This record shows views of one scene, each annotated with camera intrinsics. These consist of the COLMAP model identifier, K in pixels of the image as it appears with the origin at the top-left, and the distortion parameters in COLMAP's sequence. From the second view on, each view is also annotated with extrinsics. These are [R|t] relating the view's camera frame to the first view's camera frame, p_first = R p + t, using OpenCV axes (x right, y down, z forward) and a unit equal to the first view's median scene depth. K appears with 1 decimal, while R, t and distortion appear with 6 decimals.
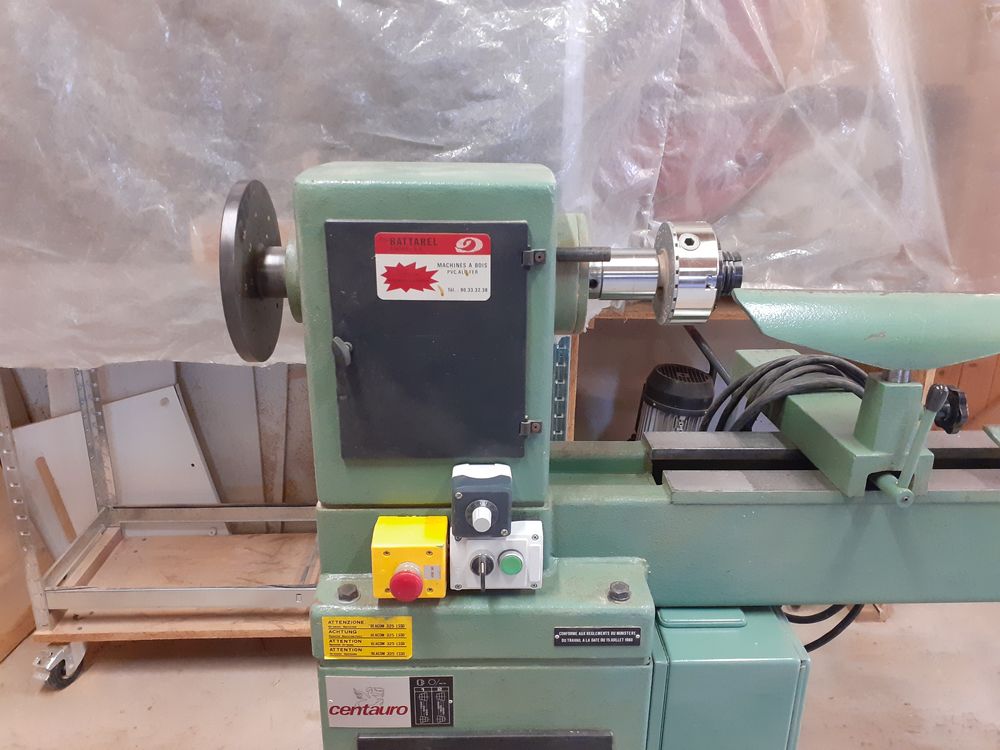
lens RADIAL K [[819.3, 0, 504.7], [0, 819.3, 376.7], [0, 0, 1]] dist [0.067665, -0.124110]
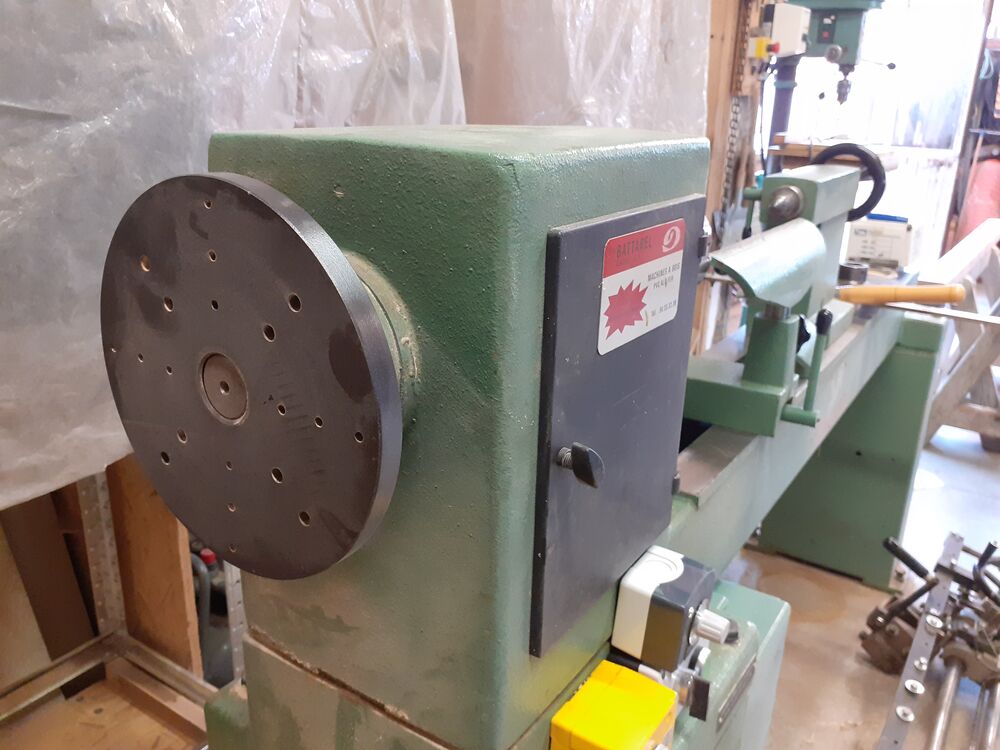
lens RADIAL K [[819.3, 0, 504.7], [0, 819.3, 376.7], [0, 0, 1]] dist [0.067665, -0.124110]
pose [[0.580327, -0.262898, 0.770782, -0.560352], [0.252327, 0.957930, 0.136751, -0.153554], [-0.774307, 0.115129, 0.622249, 0.610253]]
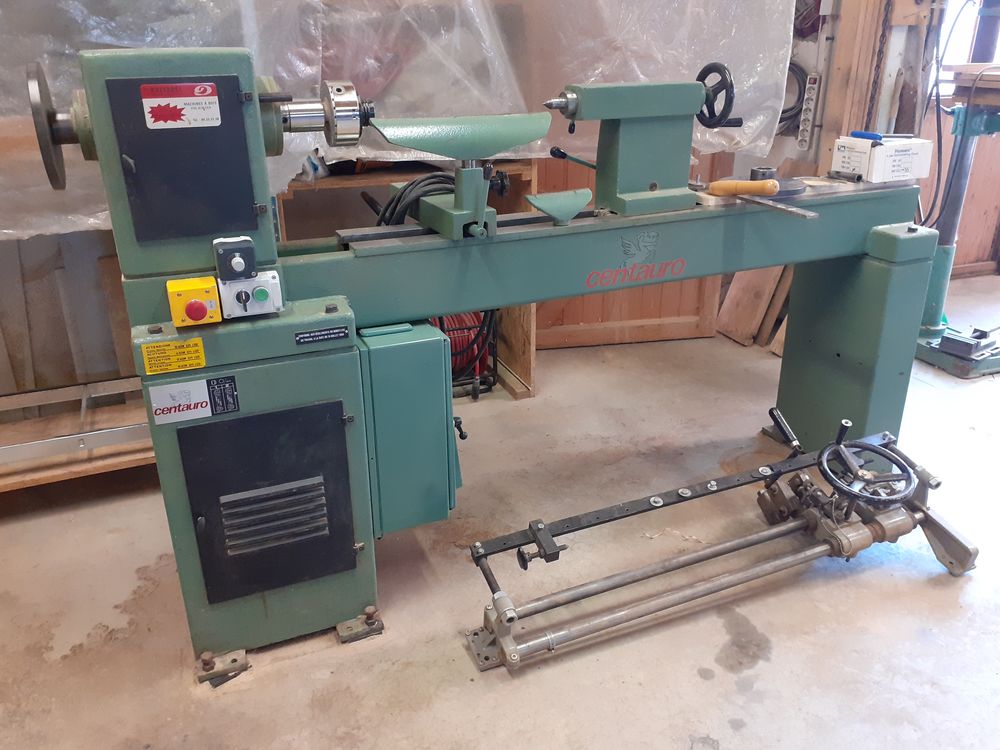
lens RADIAL K [[819.3, 0, 504.7], [0, 819.3, 376.7], [0, 0, 1]] dist [0.067665, -0.124110]
pose [[0.930978, -0.158886, 0.328686, -0.099291], [0.140525, 0.986917, 0.079044, 0.307917], [-0.336945, -0.027400, 0.941126, -0.664104]]
